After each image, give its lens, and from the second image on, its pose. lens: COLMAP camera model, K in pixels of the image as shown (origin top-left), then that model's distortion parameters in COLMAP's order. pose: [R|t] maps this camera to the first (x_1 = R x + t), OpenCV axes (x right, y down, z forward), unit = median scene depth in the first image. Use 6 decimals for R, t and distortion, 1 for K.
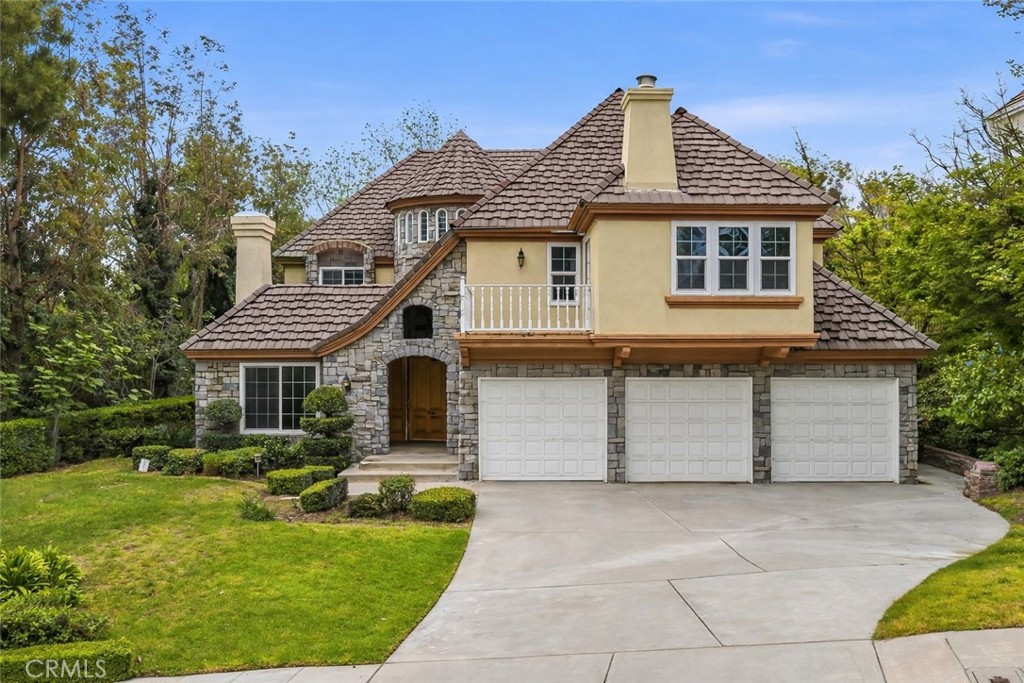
lens RADIAL K [[824.1, 0, 512.0], [0, 824.1, 341.5], [0, 0, 1]] dist [0.002631, -0.006740]
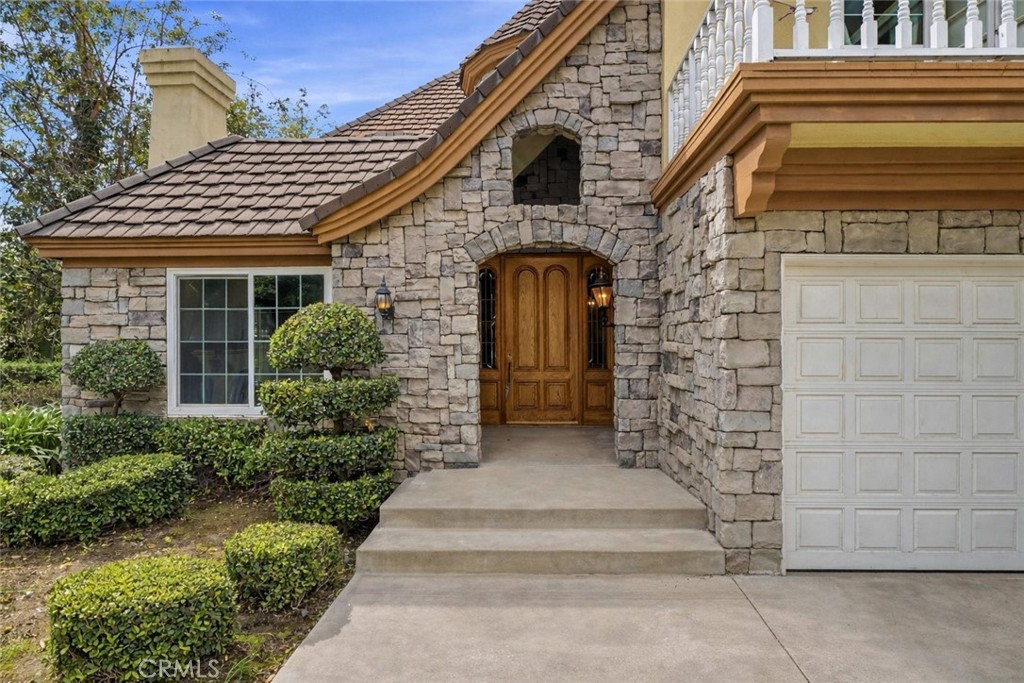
lens RADIAL K [[634.3, 0, 512.0], [0, 634.3, 341.5], [0, 0, 1]] dist [-0.041005, 0.000120]
pose [[0.999447, 0.003032, -0.033103, -0.135410], [-0.002617, 0.999918, 0.012551, 0.073164], [0.033138, -0.012458, 0.999373, 0.739365]]
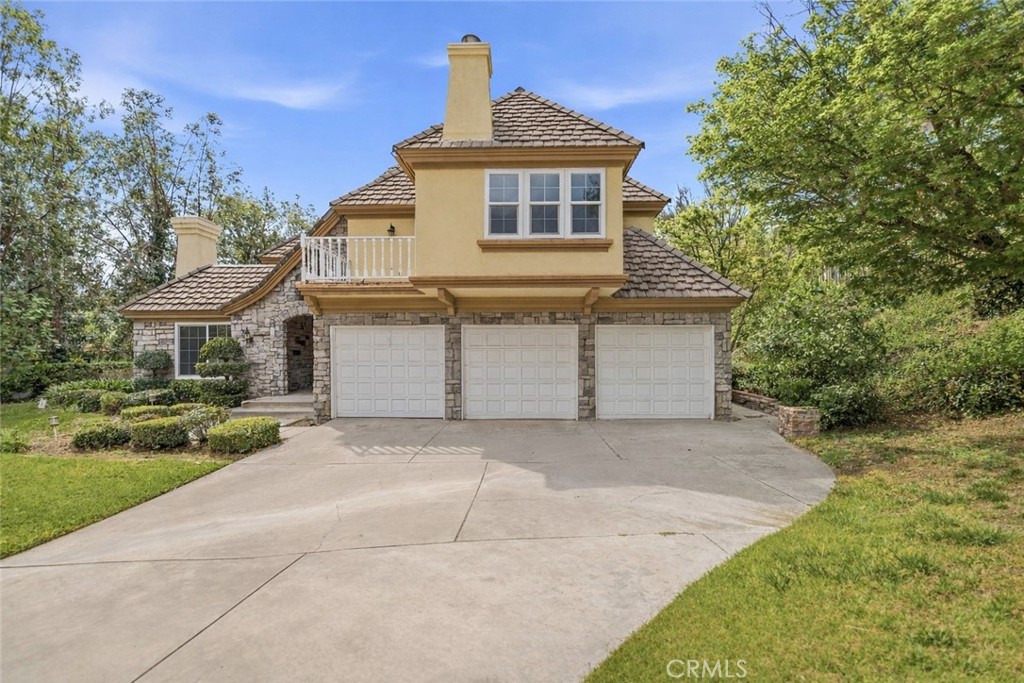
lens RADIAL K [[474.2, 0, 481.2], [0, 474.2, 338.6], [0, 0, 1]] dist [-0.001662, -0.000139]
pose [[0.998295, -0.006640, -0.057985, 0.199895], [0.006593, 0.999978, -0.000994, 0.062208], [0.057990, 0.000610, 0.998317, 0.359268]]
